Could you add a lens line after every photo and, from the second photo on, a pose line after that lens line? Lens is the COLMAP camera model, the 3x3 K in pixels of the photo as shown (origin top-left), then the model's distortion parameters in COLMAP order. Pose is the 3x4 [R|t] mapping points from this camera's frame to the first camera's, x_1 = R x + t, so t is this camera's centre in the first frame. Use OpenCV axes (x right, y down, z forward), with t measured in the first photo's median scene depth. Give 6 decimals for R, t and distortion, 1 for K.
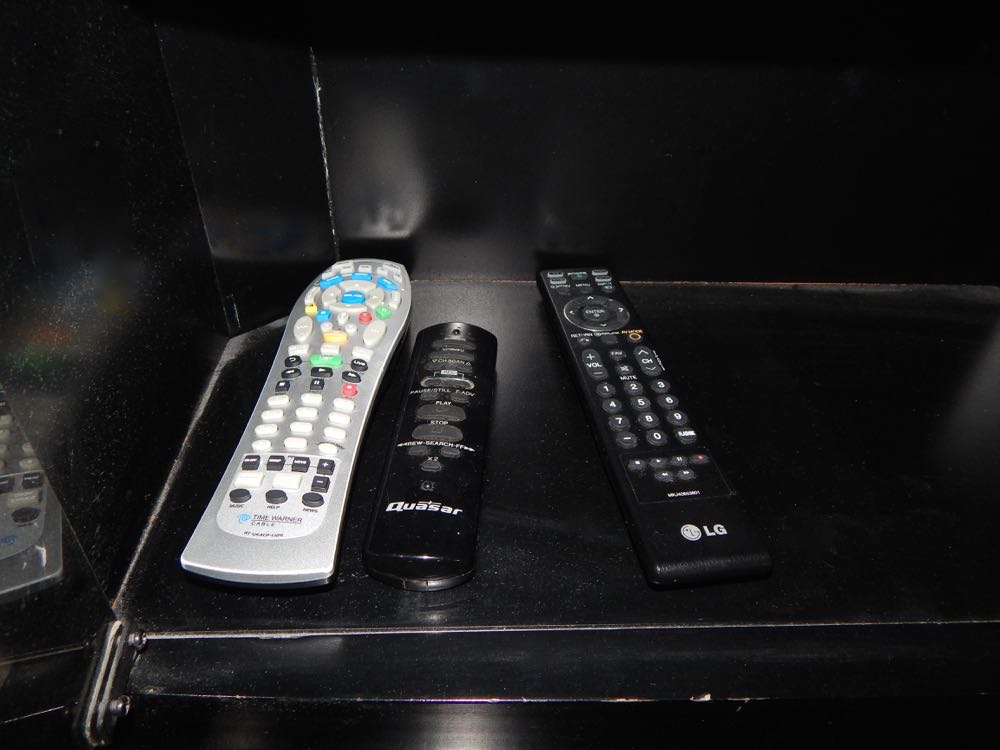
lens RADIAL K [[732.4, 0, 500.0], [0, 732.4, 375.0], [0, 0, 1]] dist [0.008523, -0.000782]
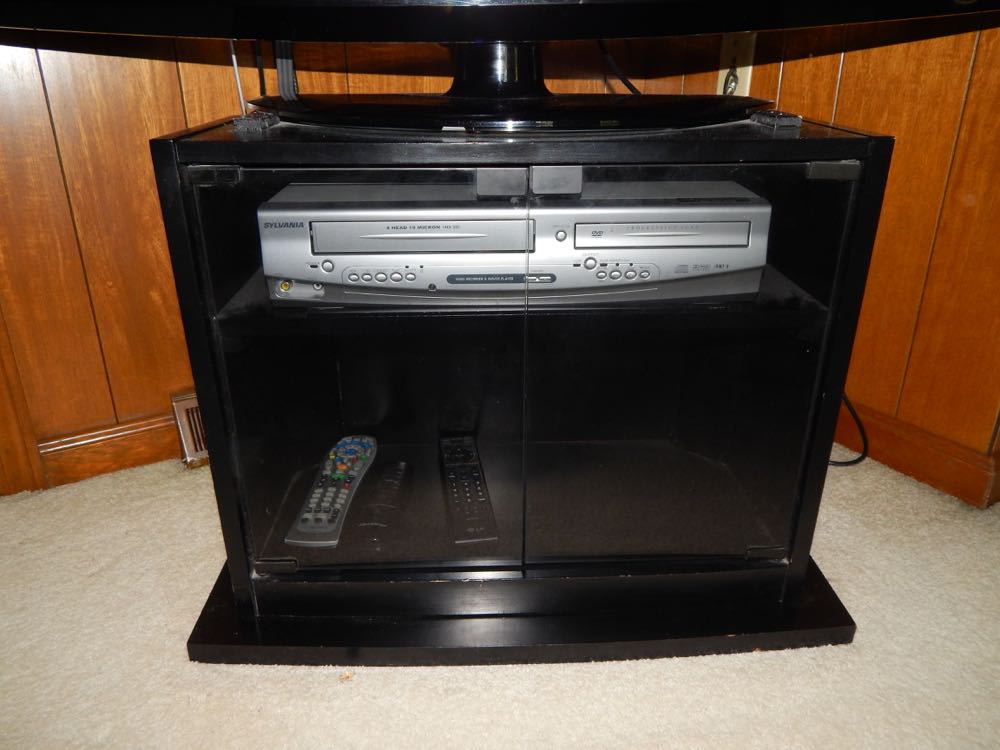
lens RADIAL K [[732.4, 0, 500.0], [0, 732.4, 375.0], [0, 0, 1]] dist [0.008523, -0.000782]
pose [[0.999354, -0.032513, -0.015307, 0.347754], [0.027746, 0.968793, -0.246313, 0.268949], [0.022838, 0.245729, 0.969070, -1.425290]]
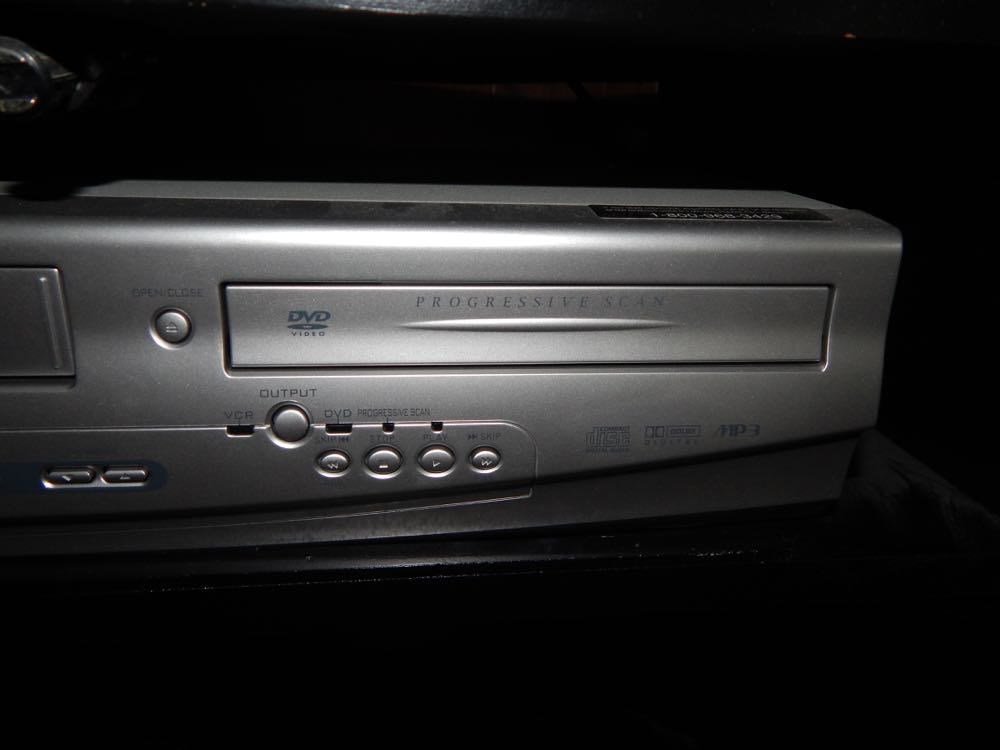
lens RADIAL K [[732.4, 0, 500.0], [0, 732.4, 375.0], [0, 0, 1]] dist [0.008523, -0.000782]
pose [[0.995991, -0.030194, 0.084205, 0.650779], [0.054967, 0.949216, -0.309785, -0.294506], [-0.070575, 0.313172, 0.947071, -0.255624]]
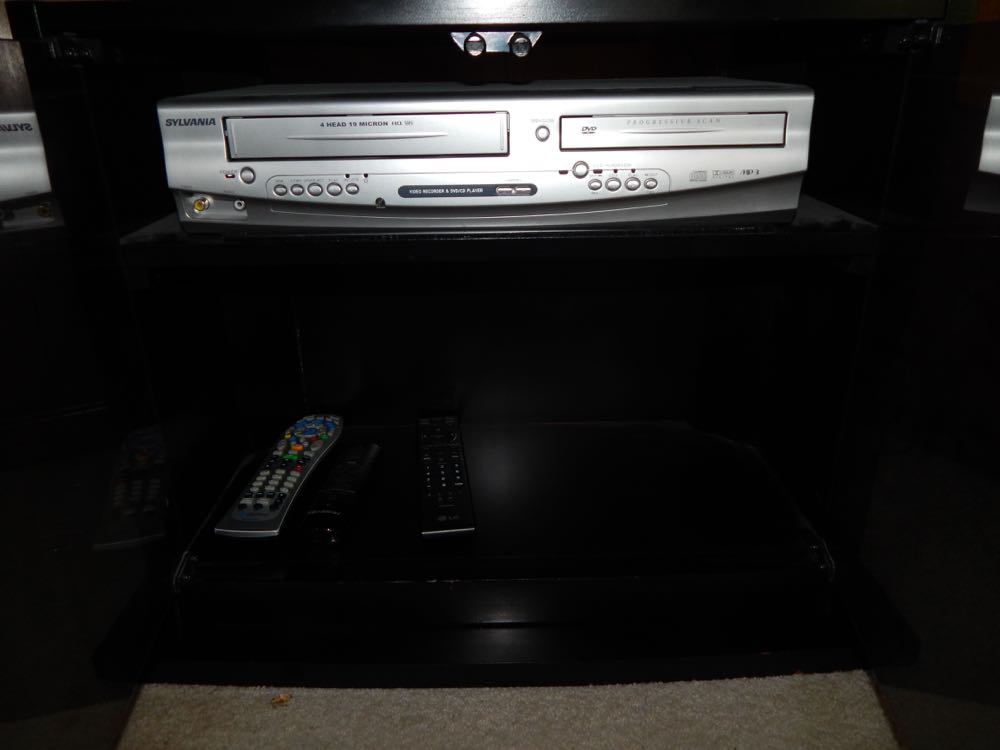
lens RADIAL K [[727.1, 0, 499.7], [0, 727.1, 366.8], [0, 0, 1]] dist [0.003584, 0.001454]
pose [[0.998512, -0.033714, -0.042872, 0.441807], [0.020500, 0.960418, -0.277808, 0.314320], [0.050541, 0.276516, 0.959679, -0.991823]]
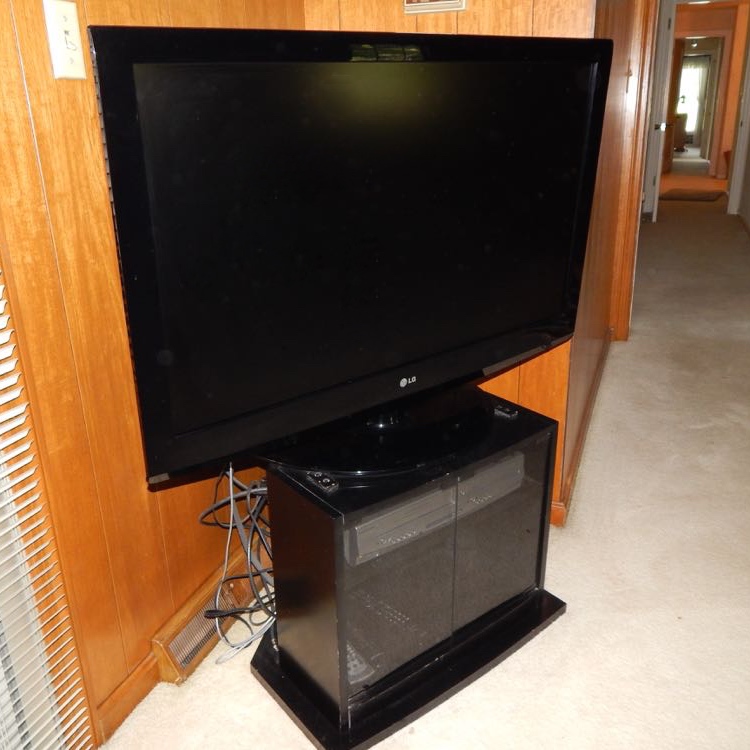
lens RADIAL K [[753.1, 0, 375.0], [0, 753.1, 375.0], [0, 0, 1]] dist [0.026622, 0.002948]
pose [[0.798485, -0.250639, 0.547360, -2.045683], [0.396594, 0.903036, -0.165043, -0.584050], [-0.452919, 0.348864, 0.820462, -3.232953]]
